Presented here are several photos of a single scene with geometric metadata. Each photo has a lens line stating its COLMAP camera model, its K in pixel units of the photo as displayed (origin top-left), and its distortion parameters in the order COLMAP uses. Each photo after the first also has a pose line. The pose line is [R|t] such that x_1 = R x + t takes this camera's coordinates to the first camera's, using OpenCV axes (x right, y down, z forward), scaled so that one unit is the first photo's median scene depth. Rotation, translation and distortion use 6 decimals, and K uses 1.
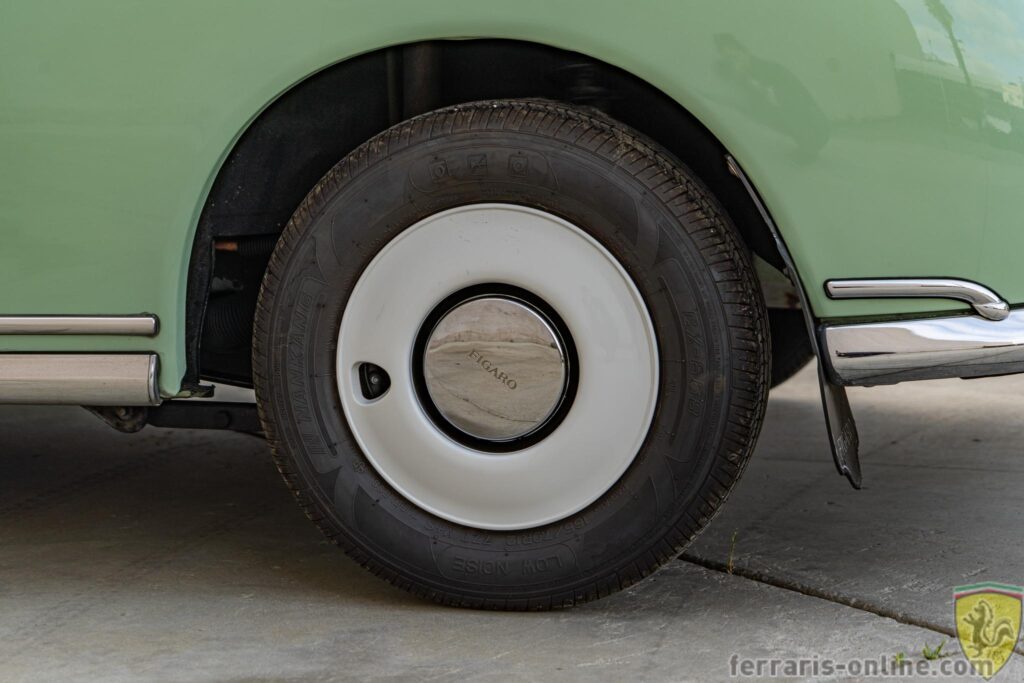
lens RADIAL K [[2089.6, 0, 515.2], [0, 2089.6, 339.2], [0, 0, 1]] dist [0.086165, 0.000000]
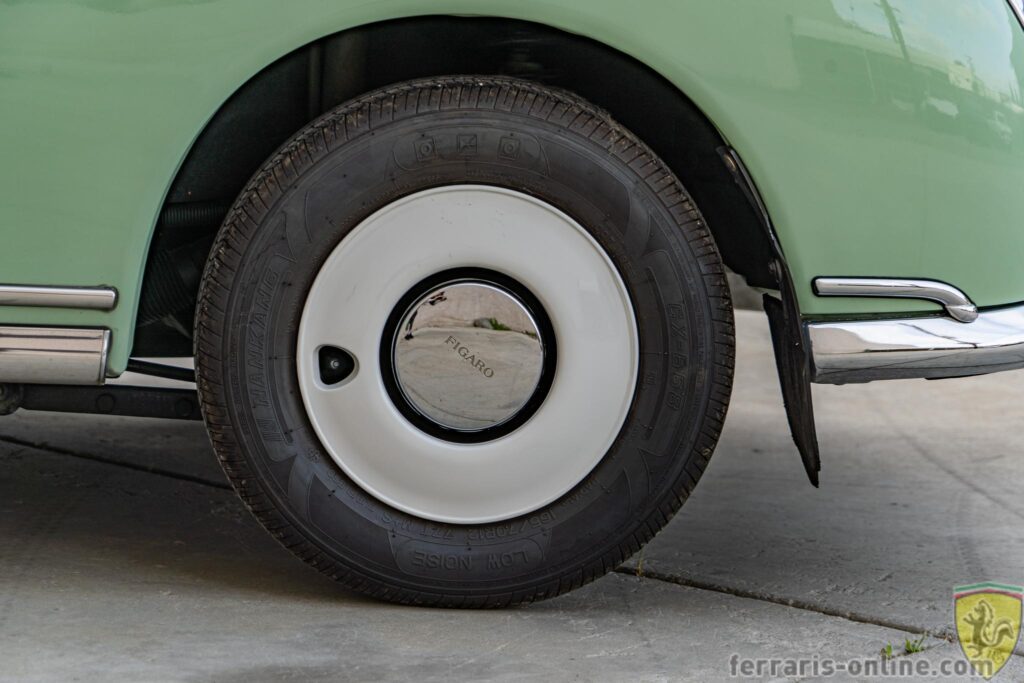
lens RADIAL K [[2787.5, 0, 510.8], [0, 2787.5, 343.4], [0, 0, 1]] dist [0.066466, 0.000000]
pose [[0.969704, 0.030142, 0.242416, -0.302996], [-0.031488, 0.999503, 0.001679, 0.005590], [-0.242245, -0.009261, 0.970171, -0.253061]]
